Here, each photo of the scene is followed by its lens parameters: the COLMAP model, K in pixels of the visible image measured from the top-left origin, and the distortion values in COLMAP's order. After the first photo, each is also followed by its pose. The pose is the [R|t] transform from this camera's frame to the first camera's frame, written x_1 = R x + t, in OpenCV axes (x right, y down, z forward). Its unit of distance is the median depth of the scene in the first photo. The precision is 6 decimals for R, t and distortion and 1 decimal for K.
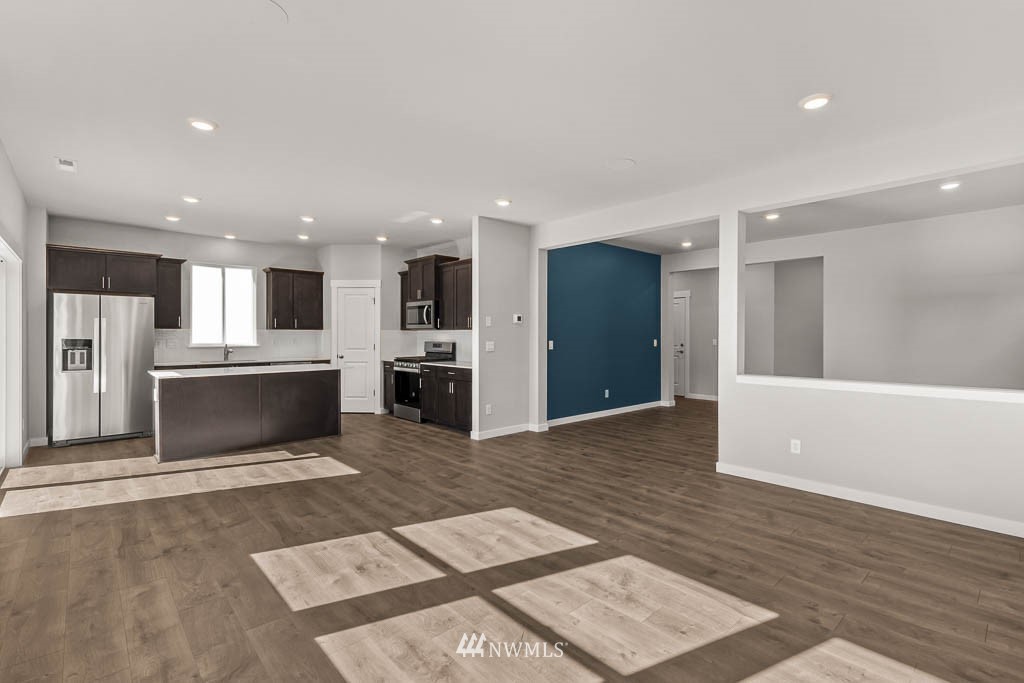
lens RADIAL K [[465.5, 0, 531.3], [0, 465.5, 338.3], [0, 0, 1]] dist [0.000844, 0.000452]
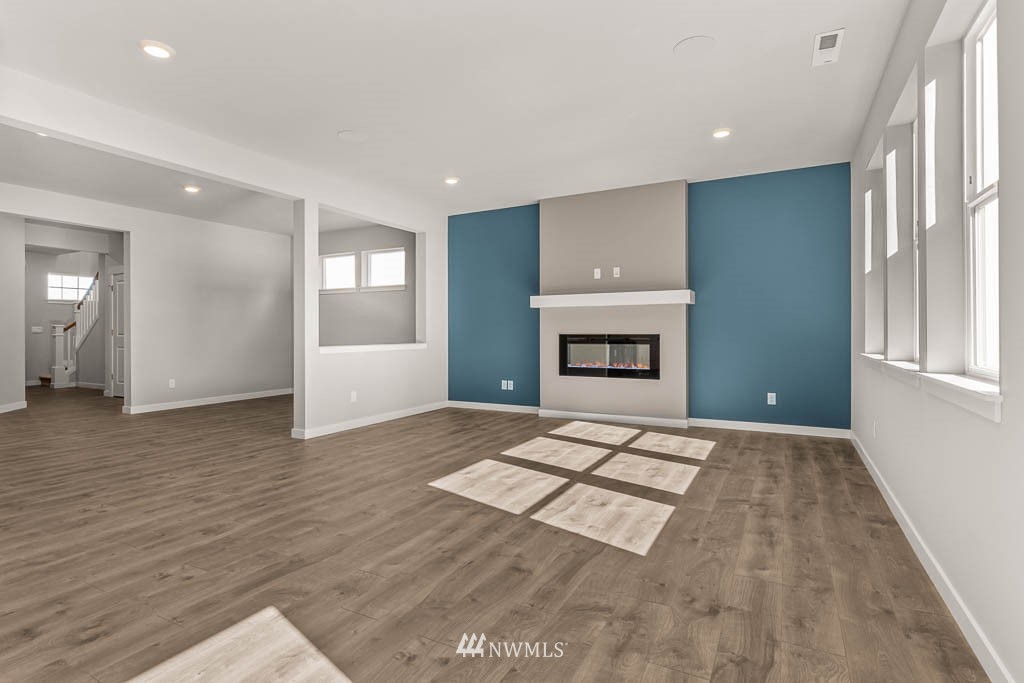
lens RADIAL K [[514.7, 0, 492.5], [0, 514.7, 331.4], [0, 0, 1]] dist [0.000998, -0.000078]
pose [[-0.280173, -0.000545, 0.959949, -0.928837], [0.009105, 0.999953, 0.003225, 0.043831], [-0.959906, 0.009644, -0.280155, 1.002186]]
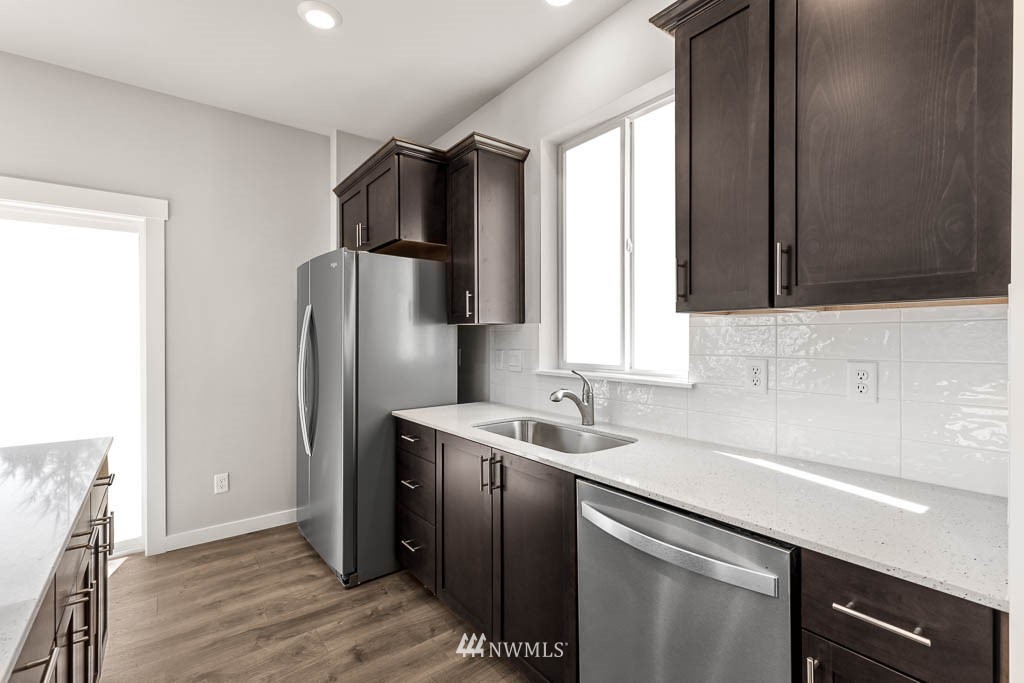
lens RADIAL K [[463.8, 0, 512.0], [0, 463.8, 341.5], [0, 0, 1]] dist [-0.000542, -0.000206]
pose [[-0.107145, 0.000920, -0.994243, -0.615943], [-0.006168, 0.999980, 0.001590, -0.010372], [0.994224, 0.006303, -0.107138, 1.706618]]
